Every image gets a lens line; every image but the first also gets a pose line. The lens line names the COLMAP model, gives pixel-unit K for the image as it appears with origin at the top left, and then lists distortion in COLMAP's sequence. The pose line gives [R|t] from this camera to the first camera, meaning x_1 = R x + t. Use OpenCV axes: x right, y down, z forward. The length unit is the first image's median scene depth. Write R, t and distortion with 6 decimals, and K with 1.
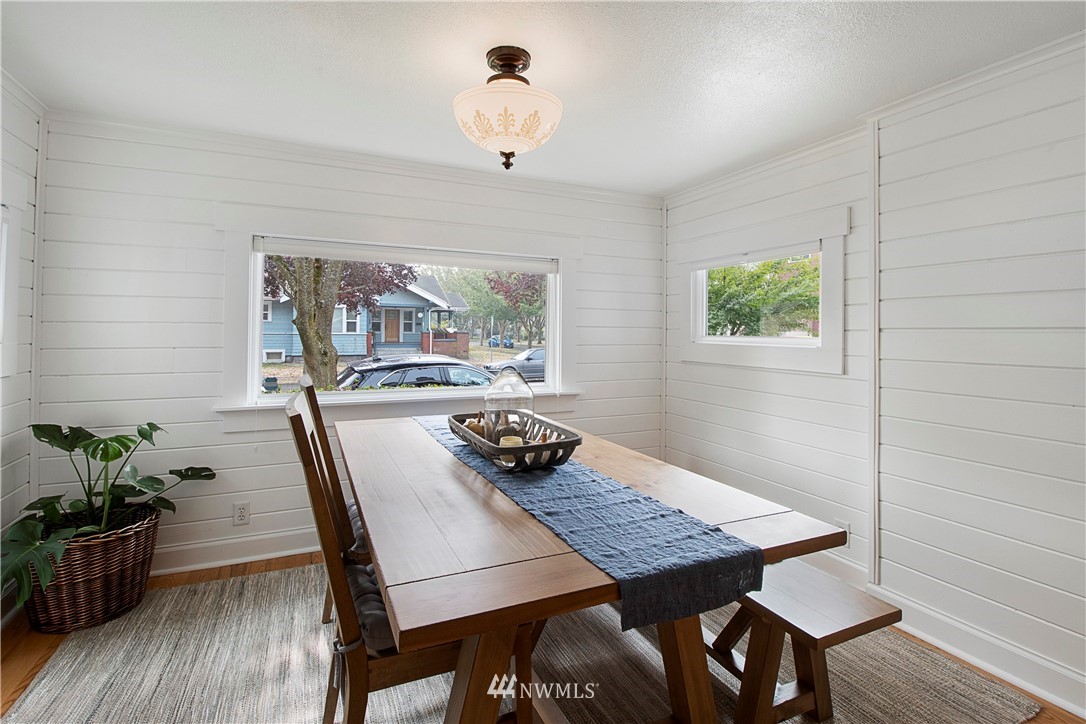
lens RADIAL K [[516.1, 0, 530.5], [0, 516.1, 341.2], [0, 0, 1]] dist [0.003168, 0.000493]
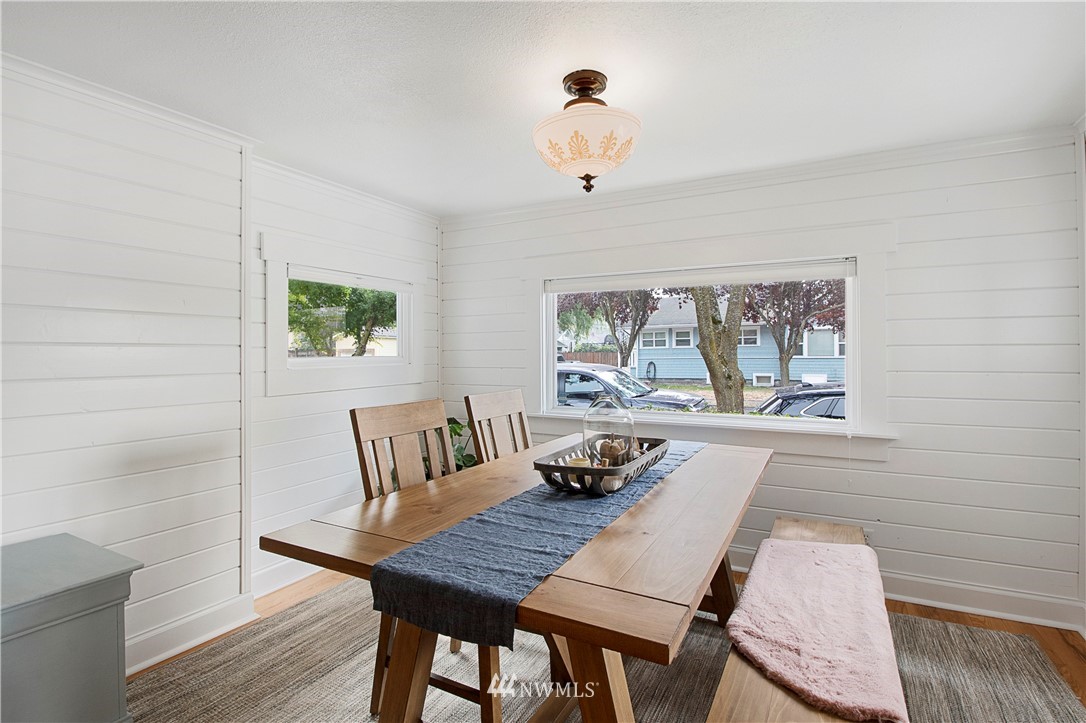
lens RADIAL K [[527.1, 0, 543.0], [0, 527.1, 361.5], [0, 0, 1]] dist [0.000951, 0.000172]
pose [[0.609124, 0.001245, -0.793074, 0.208996], [-0.007527, 0.999963, -0.004211, 0.000651], [0.793039, 0.008534, 0.609111, 0.089577]]
